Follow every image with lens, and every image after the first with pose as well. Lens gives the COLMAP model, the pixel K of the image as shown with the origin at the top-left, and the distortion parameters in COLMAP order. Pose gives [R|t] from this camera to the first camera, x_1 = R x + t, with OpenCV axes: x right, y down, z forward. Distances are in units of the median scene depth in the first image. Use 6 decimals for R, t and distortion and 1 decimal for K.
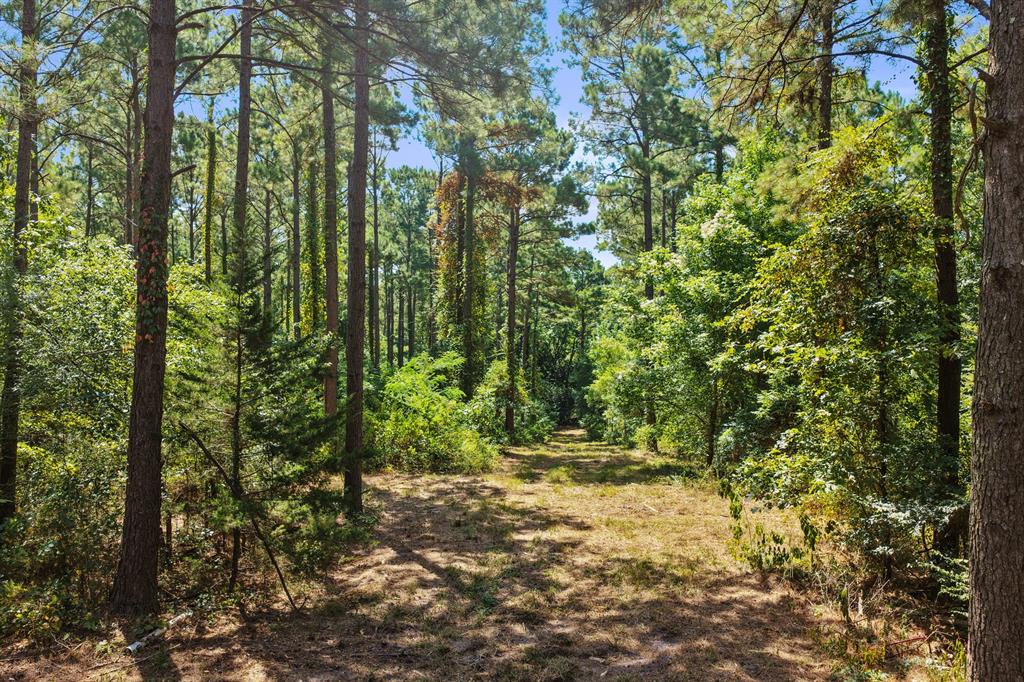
lens RADIAL K [[872.7, 0, 516.0], [0, 872.7, 354.2], [0, 0, 1]] dist [-0.008735, 0.005647]
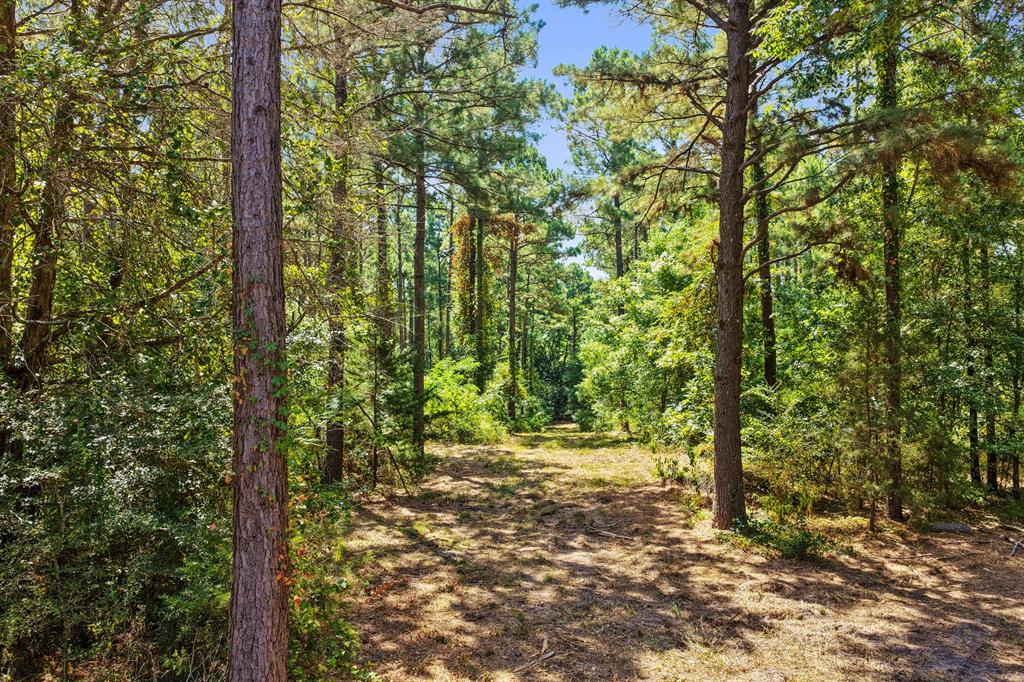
lens RADIAL K [[872.7, 0, 516.0], [0, 872.7, 354.2], [0, 0, 1]] dist [-0.008735, 0.005647]
pose [[0.999887, -0.014305, 0.004579, -0.007580], [0.014316, 0.999895, -0.002424, -0.001297], [-0.004544, 0.002489, 0.999987, -0.254213]]
